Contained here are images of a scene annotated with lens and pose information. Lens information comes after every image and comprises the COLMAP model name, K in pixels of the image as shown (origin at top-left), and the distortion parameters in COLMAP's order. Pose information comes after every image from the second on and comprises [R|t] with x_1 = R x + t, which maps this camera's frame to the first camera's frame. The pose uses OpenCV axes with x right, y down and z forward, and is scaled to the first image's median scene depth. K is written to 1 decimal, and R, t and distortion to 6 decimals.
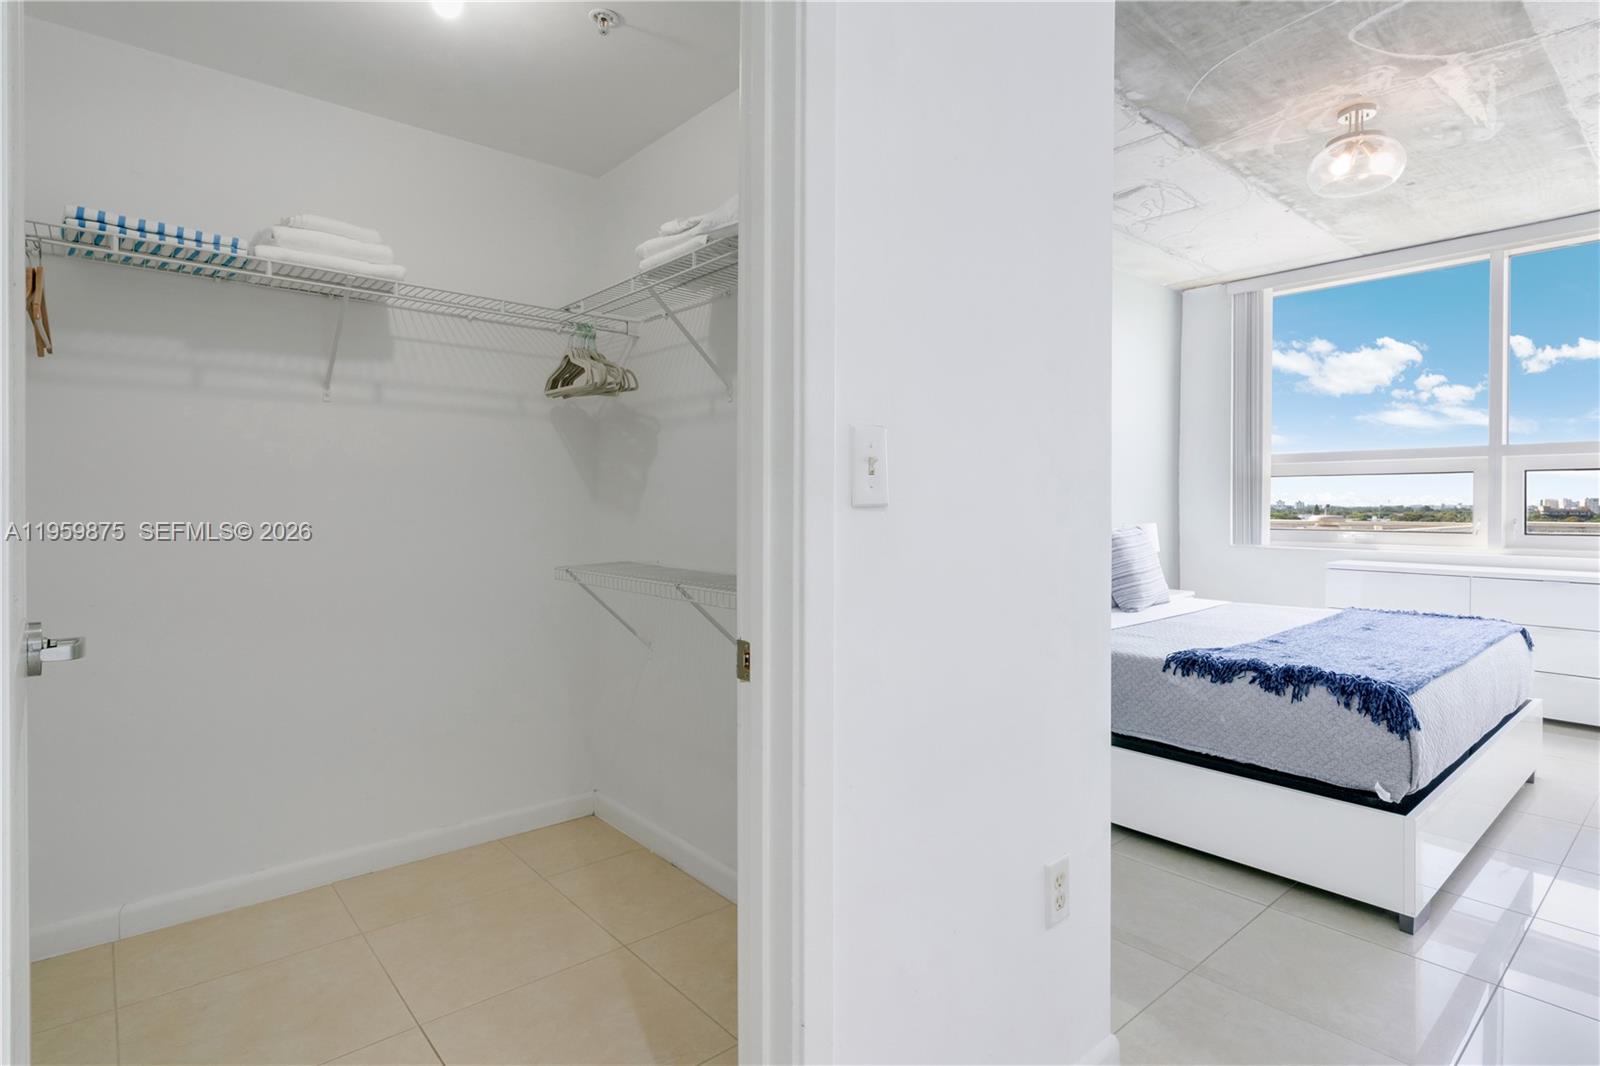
lens RADIAL K [[802.5, 0, 797.4], [0, 802.5, 505.4], [0, 0, 1]] dist [0.019824, 0.000839]
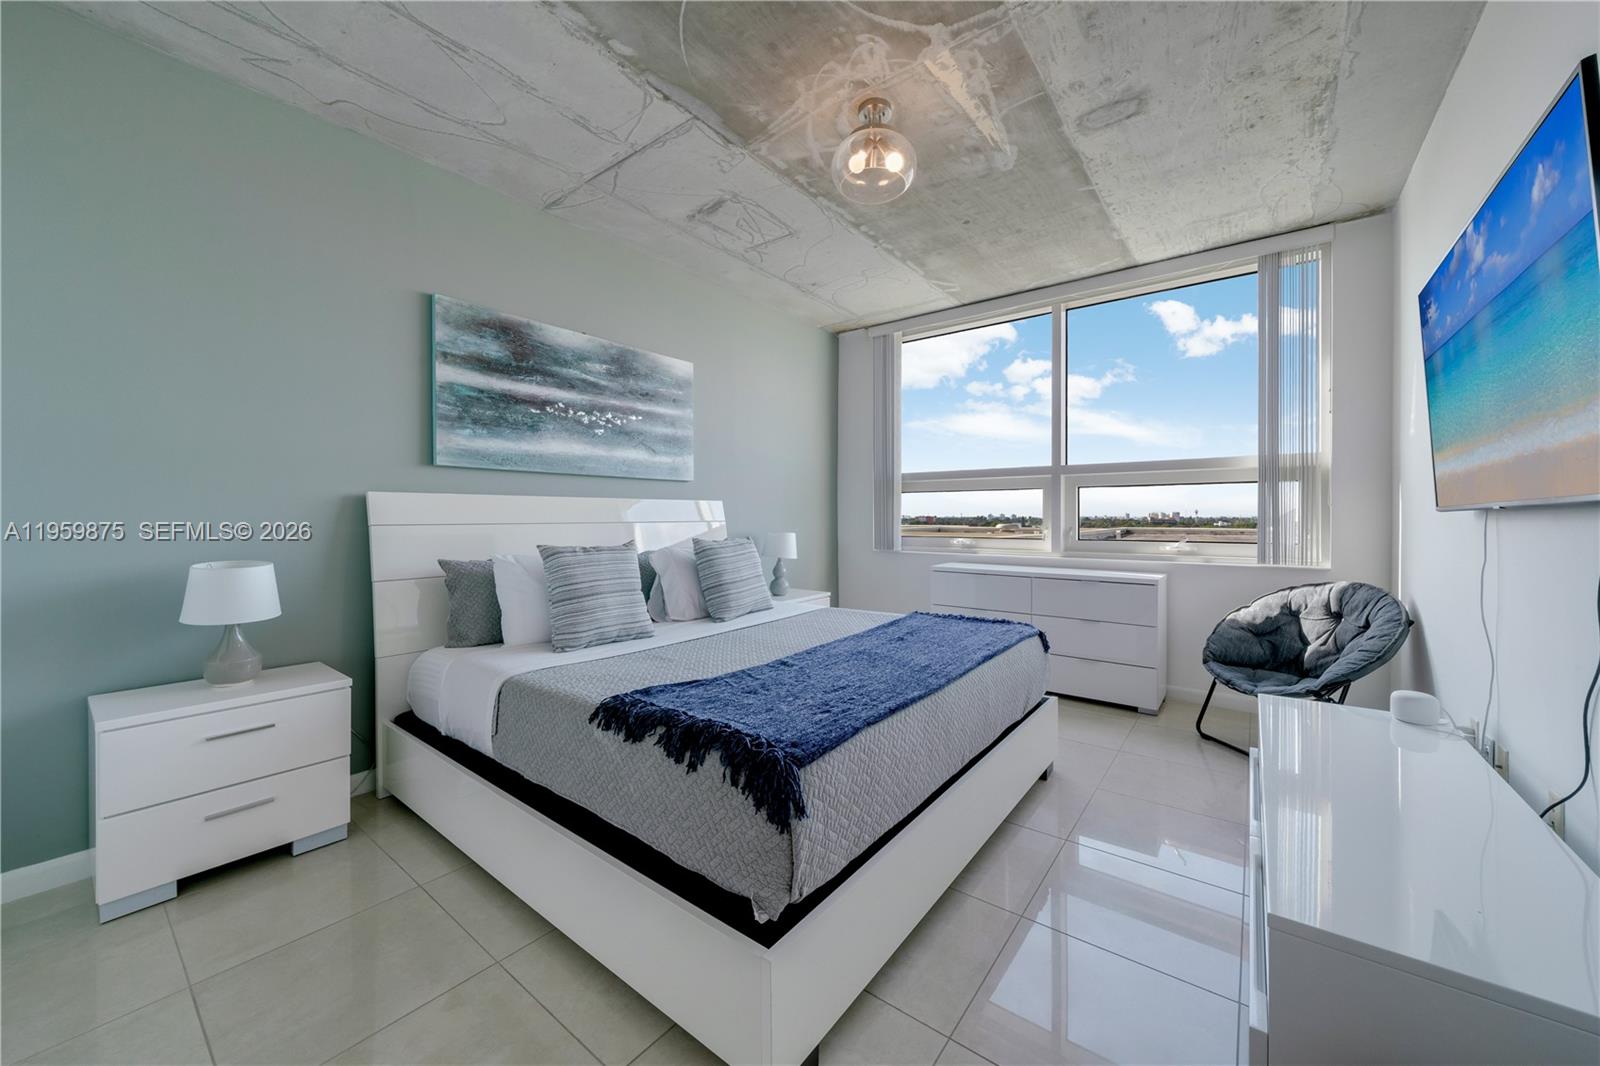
lens RADIAL K [[558.2, 0, 794.7], [0, 558.2, 518.8], [0, 0, 1]] dist [-0.000904, -0.000006]
pose [[0.986290, -0.003677, 0.164980, 0.456366], [0.003479, 0.999993, 0.001485, 0.002570], [-0.164984, -0.000891, 0.986296, 0.339969]]
